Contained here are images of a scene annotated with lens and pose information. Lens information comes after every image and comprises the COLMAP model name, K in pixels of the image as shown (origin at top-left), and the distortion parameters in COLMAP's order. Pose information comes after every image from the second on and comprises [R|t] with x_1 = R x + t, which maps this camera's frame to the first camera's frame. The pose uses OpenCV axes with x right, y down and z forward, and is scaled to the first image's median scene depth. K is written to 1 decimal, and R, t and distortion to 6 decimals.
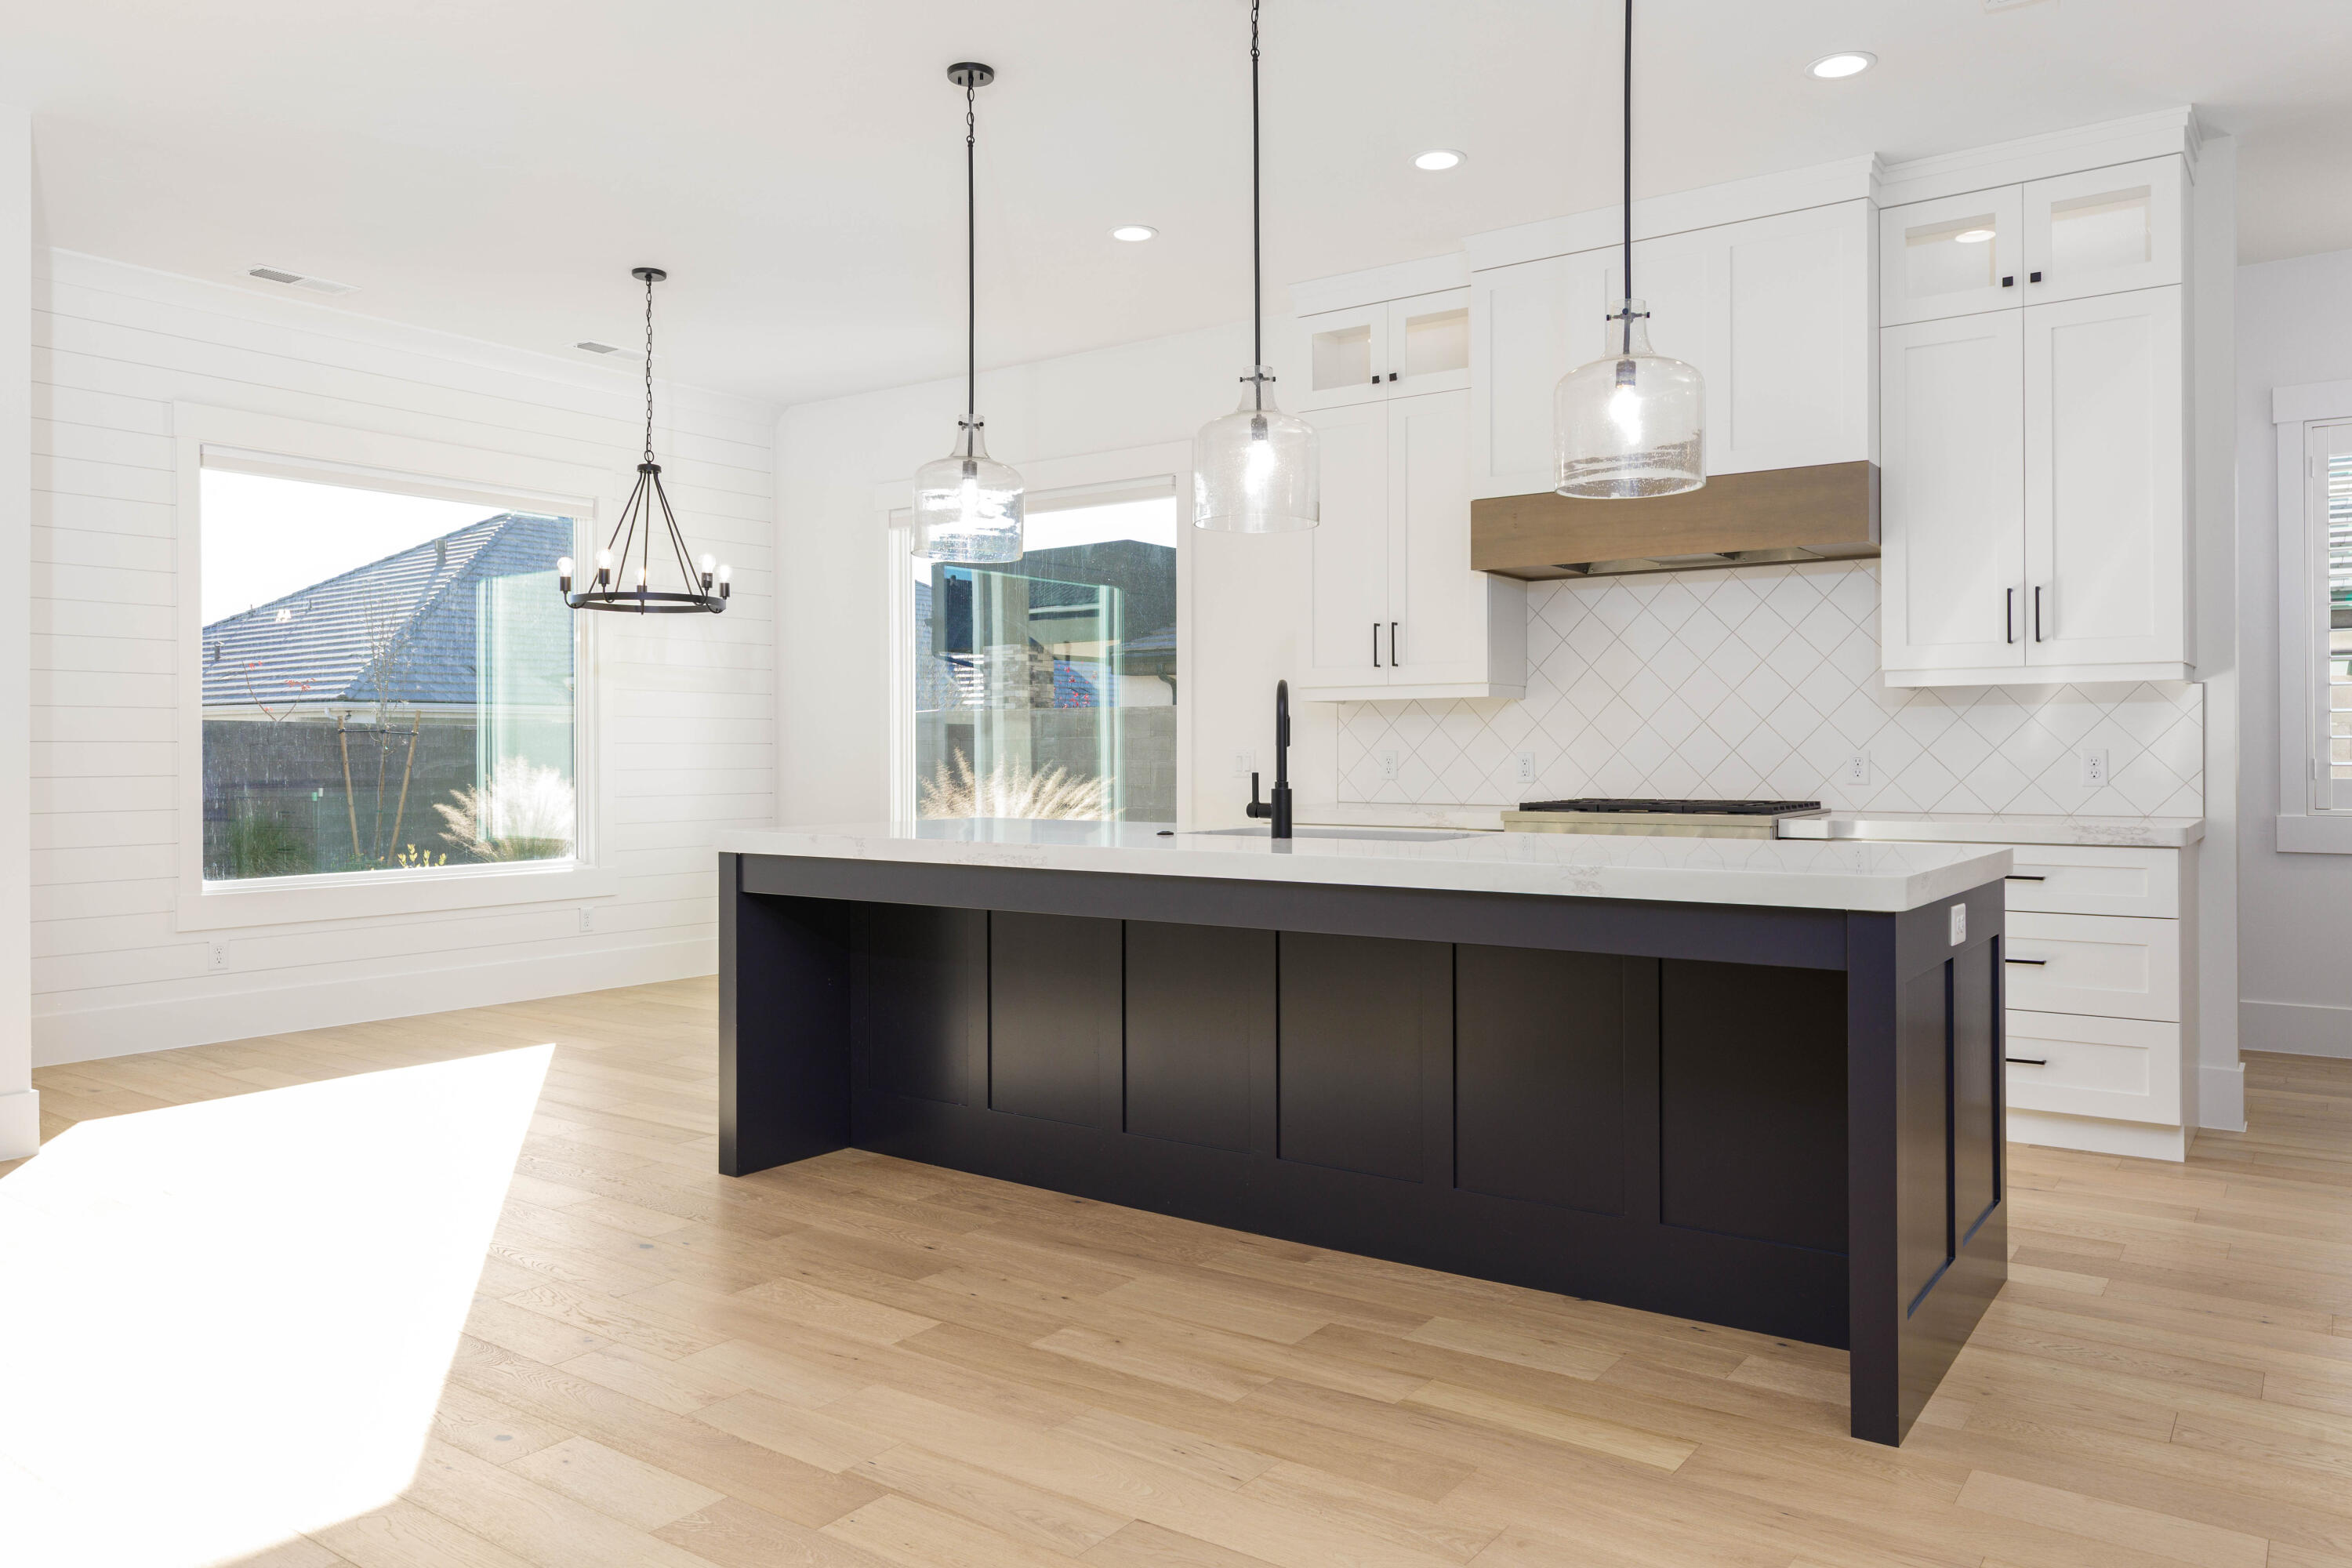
lens RADIAL K [[1641.4, 0, 1176.0], [0, 1641.4, 784.0], [0, 0, 1]] dist [0.002235, 0.002444]
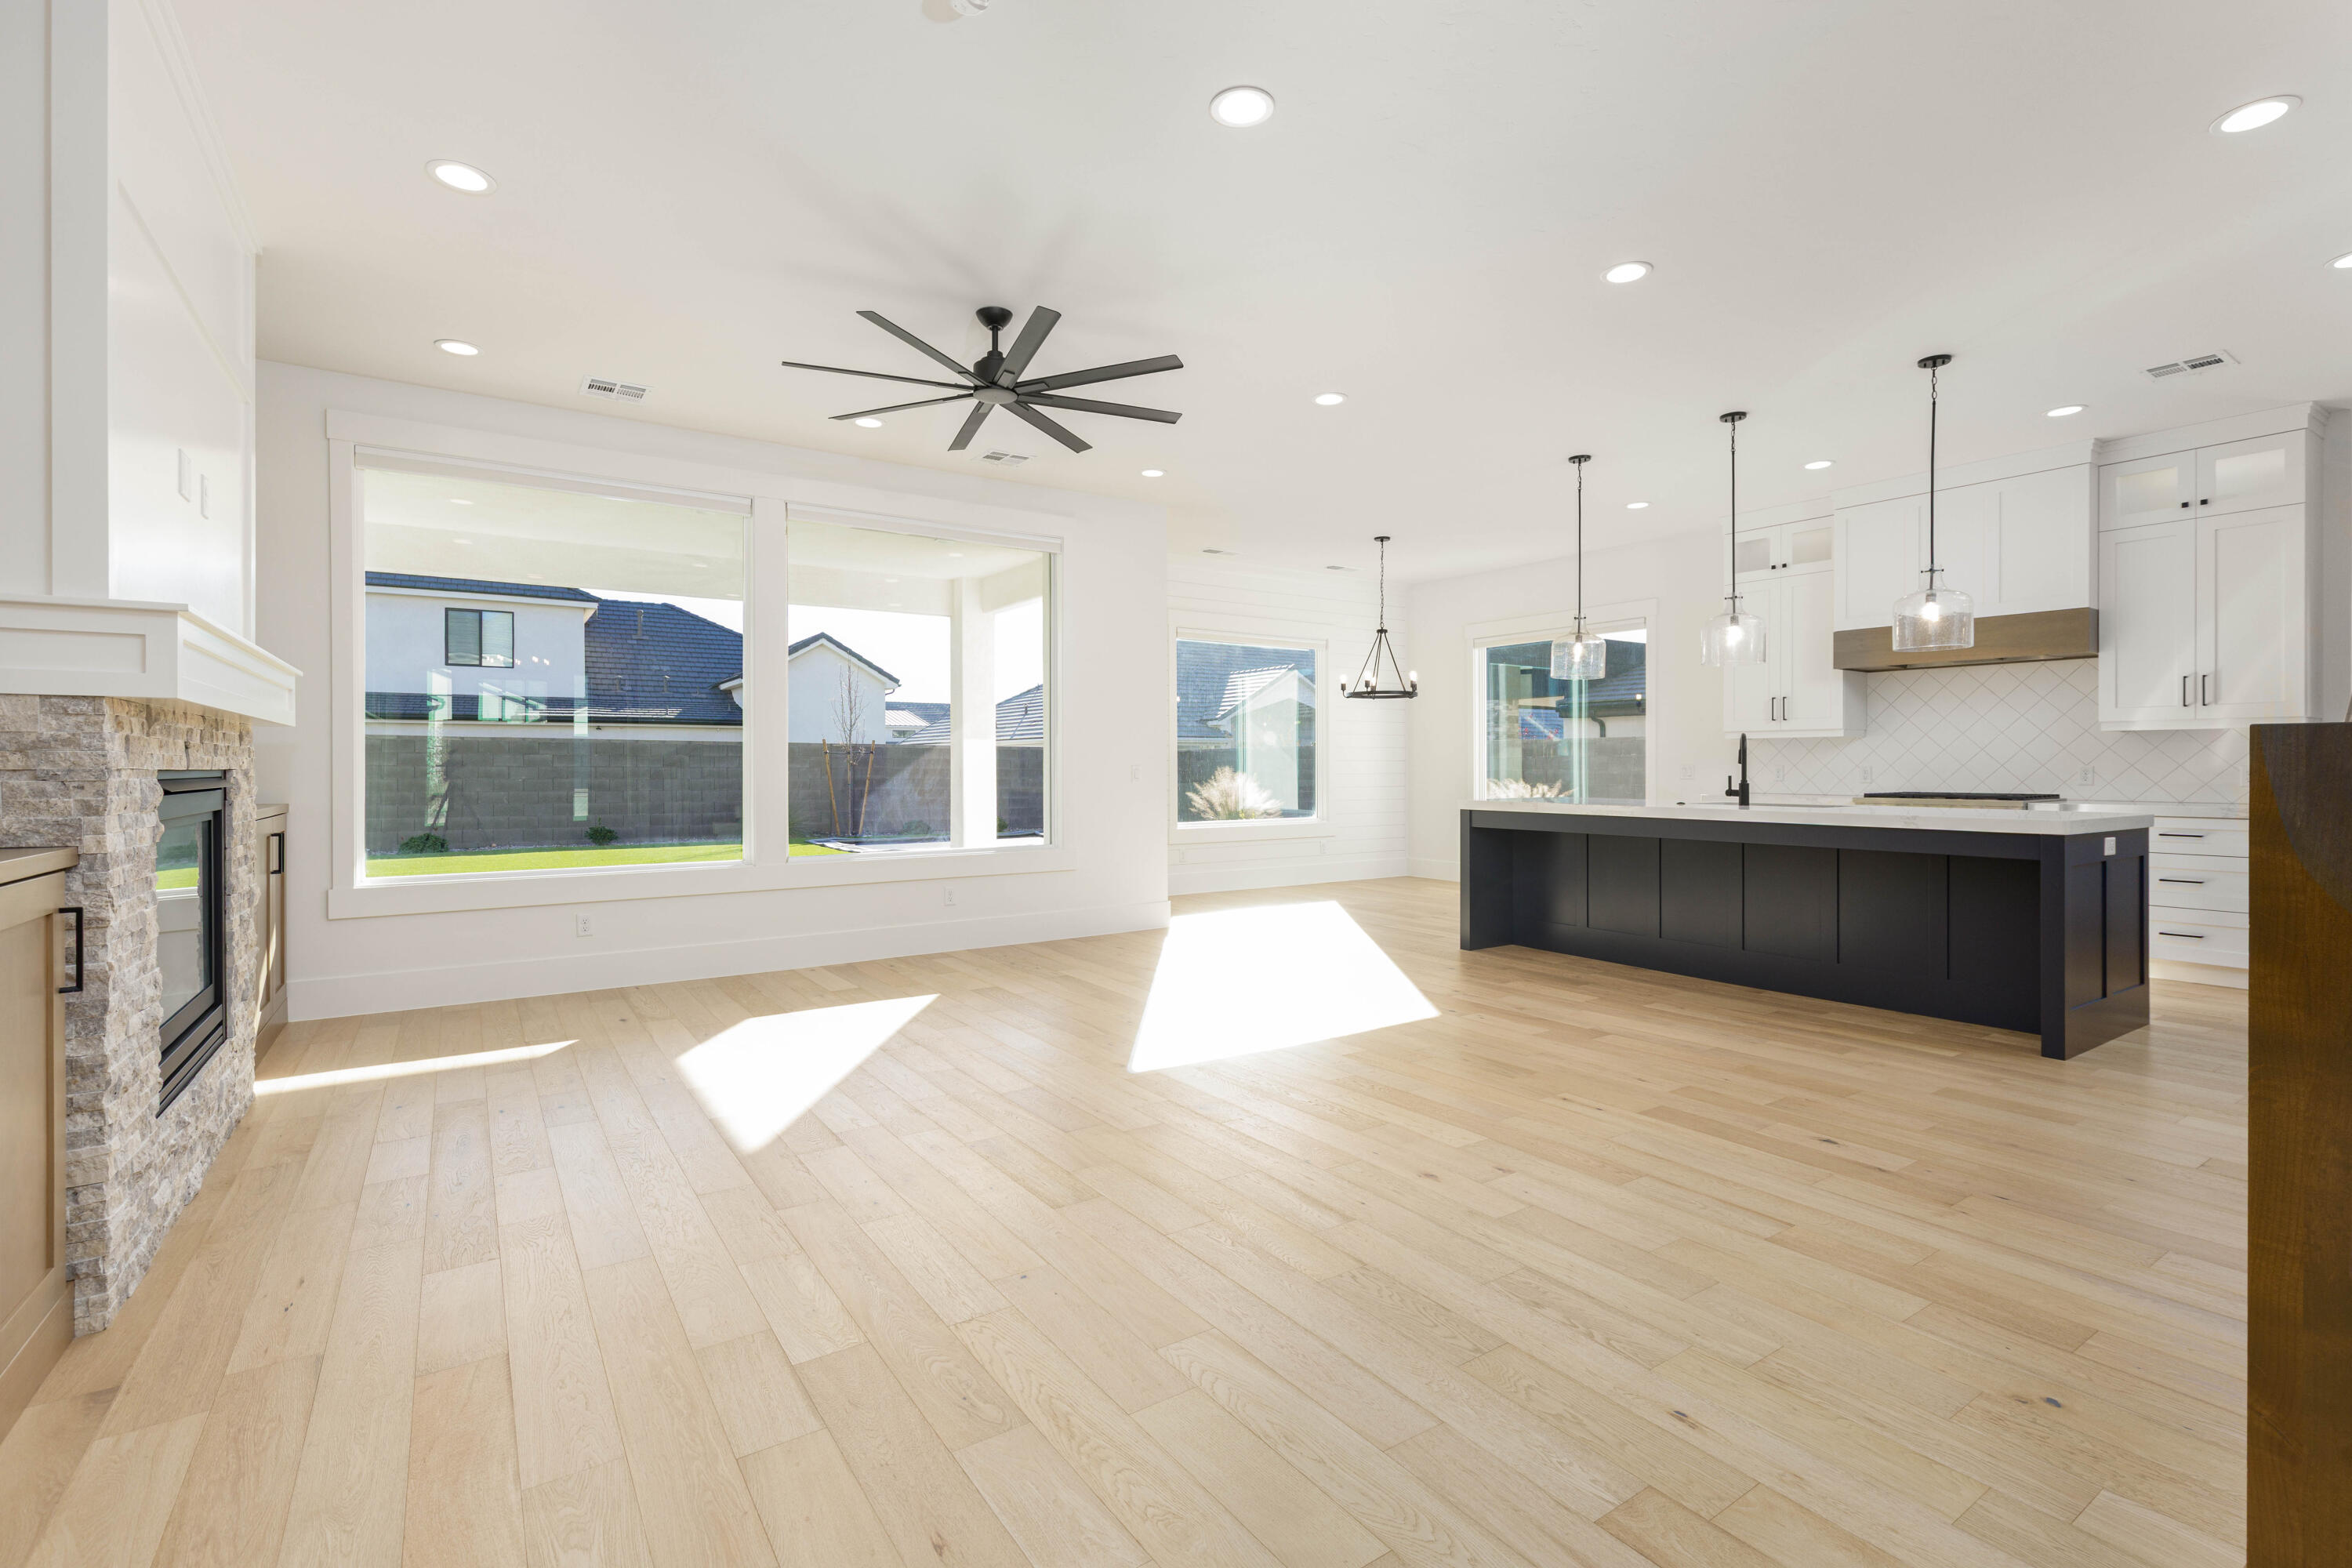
lens RADIAL K [[1060.8, 0, 1171.6], [0, 1060.8, 773.8], [0, 0, 1]] dist [0.002802, -0.000671]
pose [[0.937611, 0.005231, -0.347647, -0.127892], [-0.008972, 0.999918, -0.009152, 0.008275], [0.347570, 0.011701, 0.937581, -0.476027]]
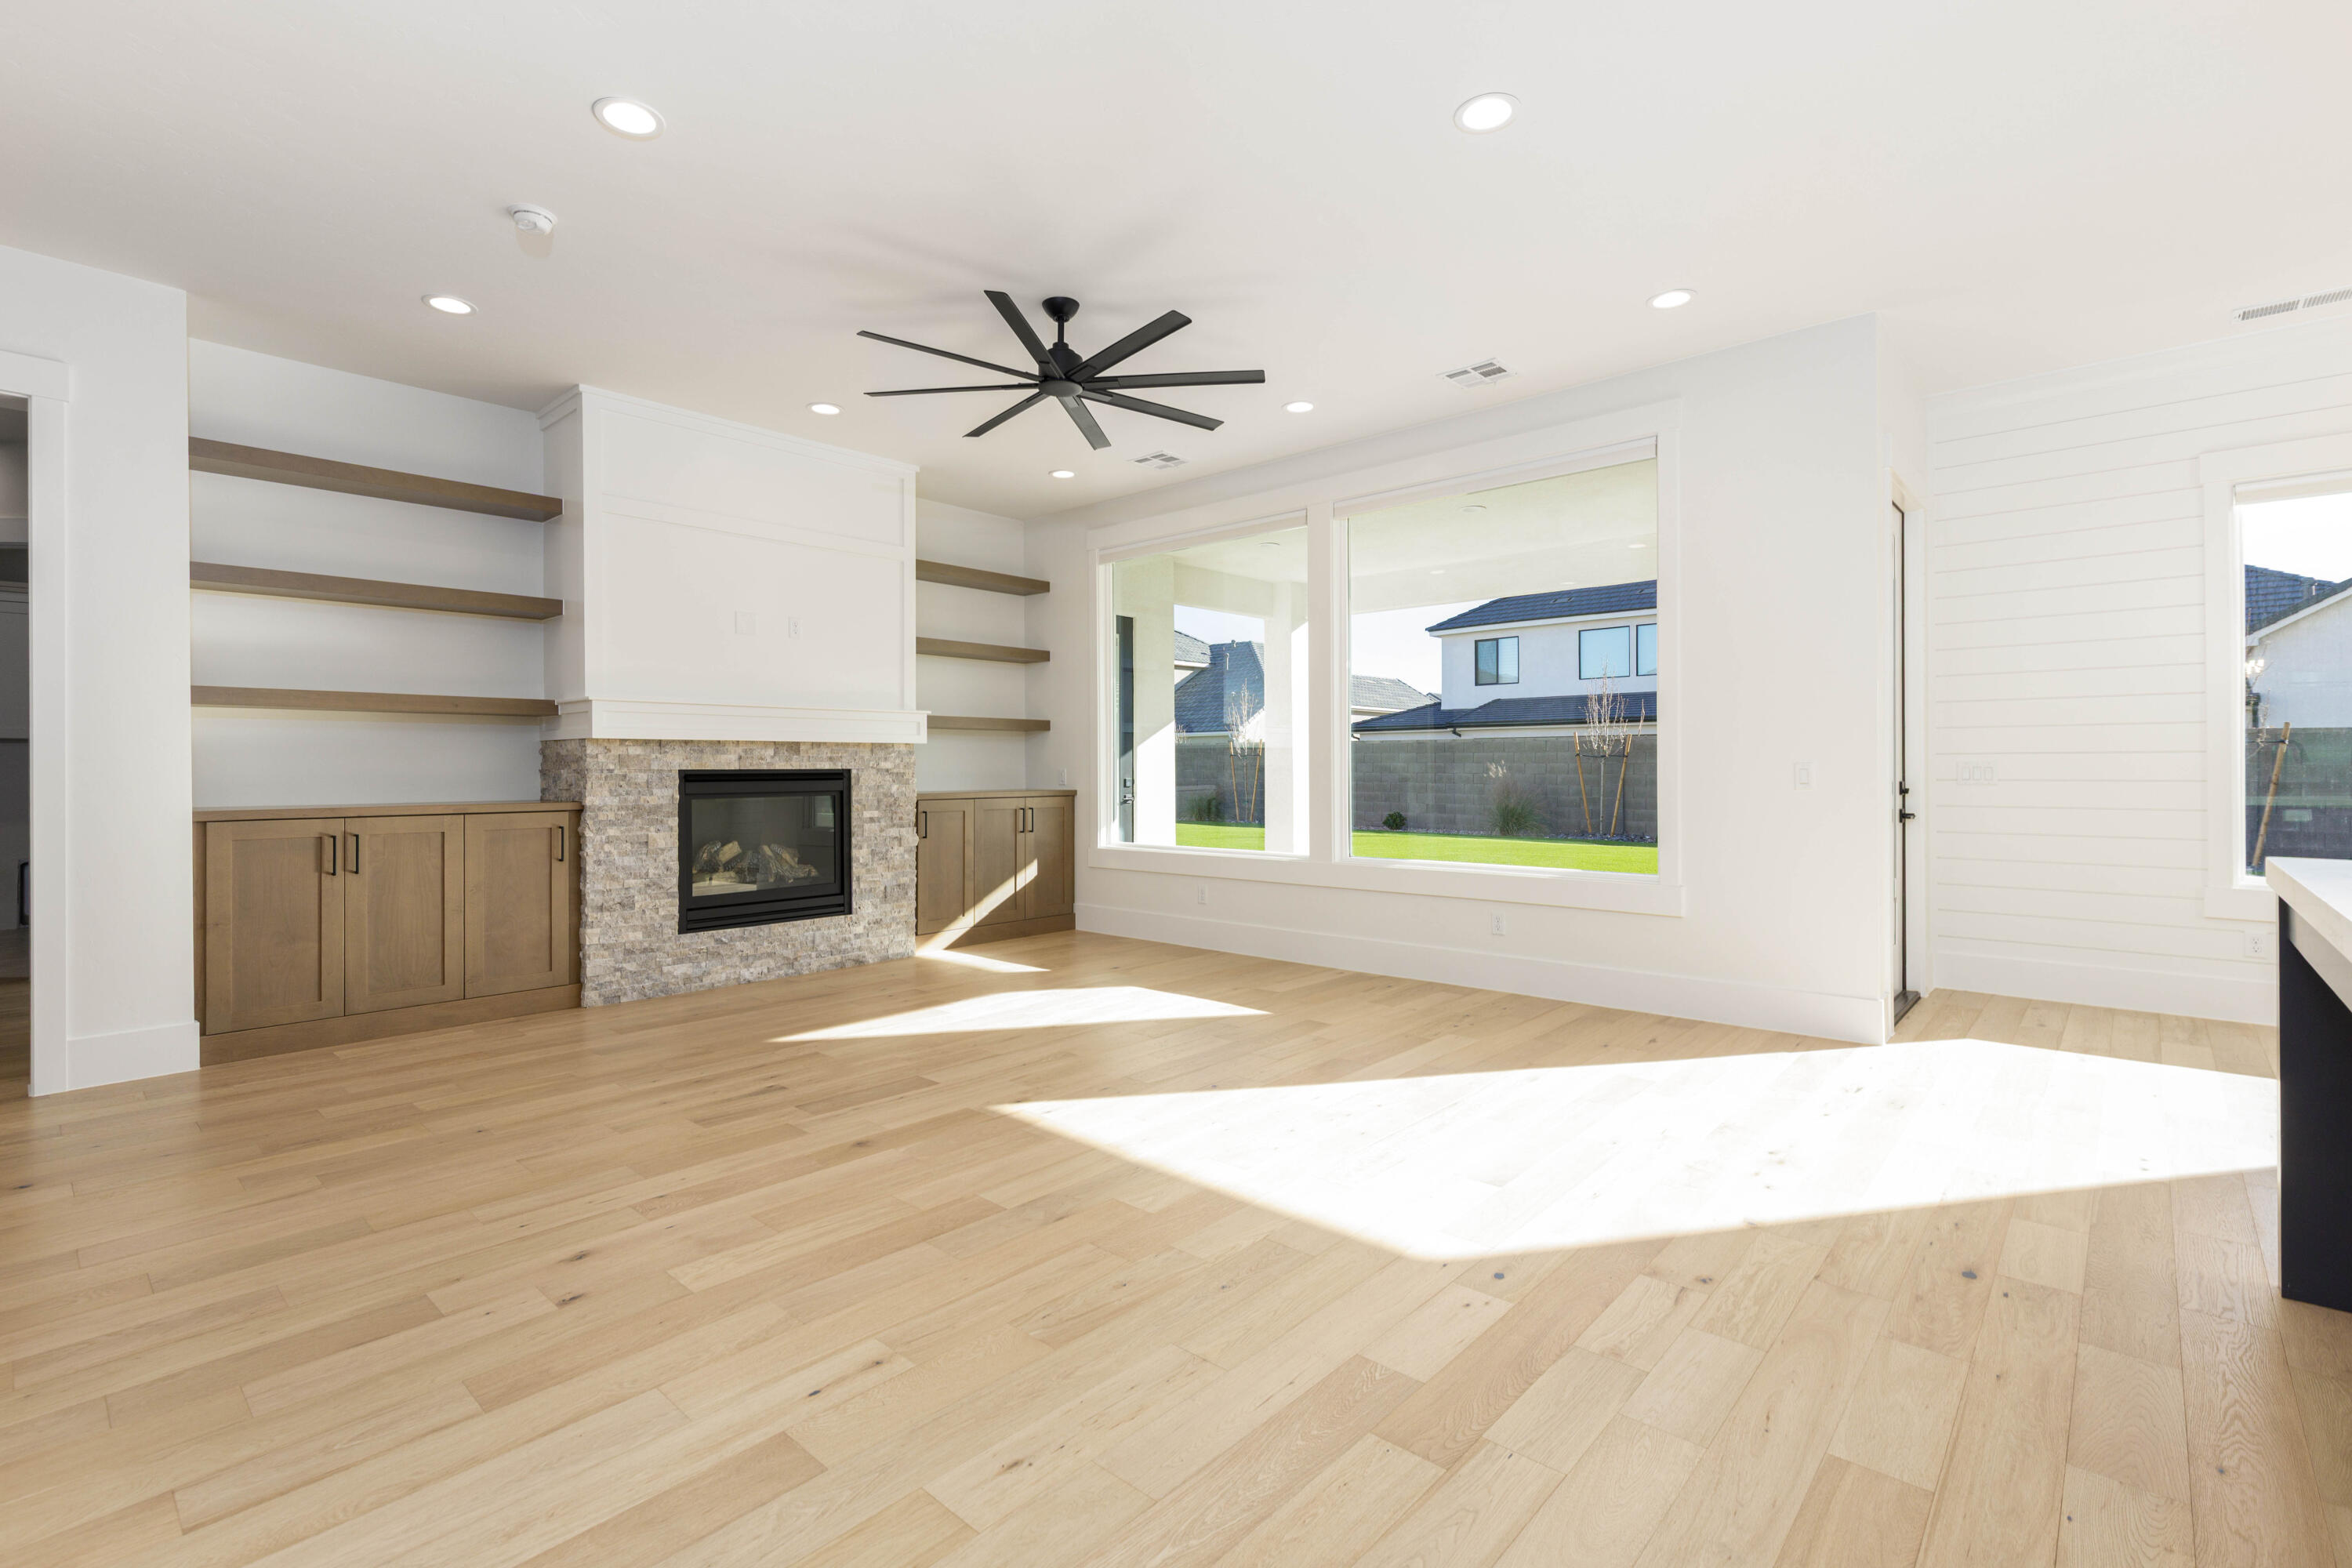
lens RADIAL K [[1060.8, 0, 1171.6], [0, 1060.8, 773.8], [0, 0, 1]] dist [0.002802, -0.000671]
pose [[-0.107244, 0.008852, -0.994193, 0.262012], [-0.015576, 0.999823, 0.010582, -0.008455], [0.994111, 0.016620, -0.107087, 0.453664]]
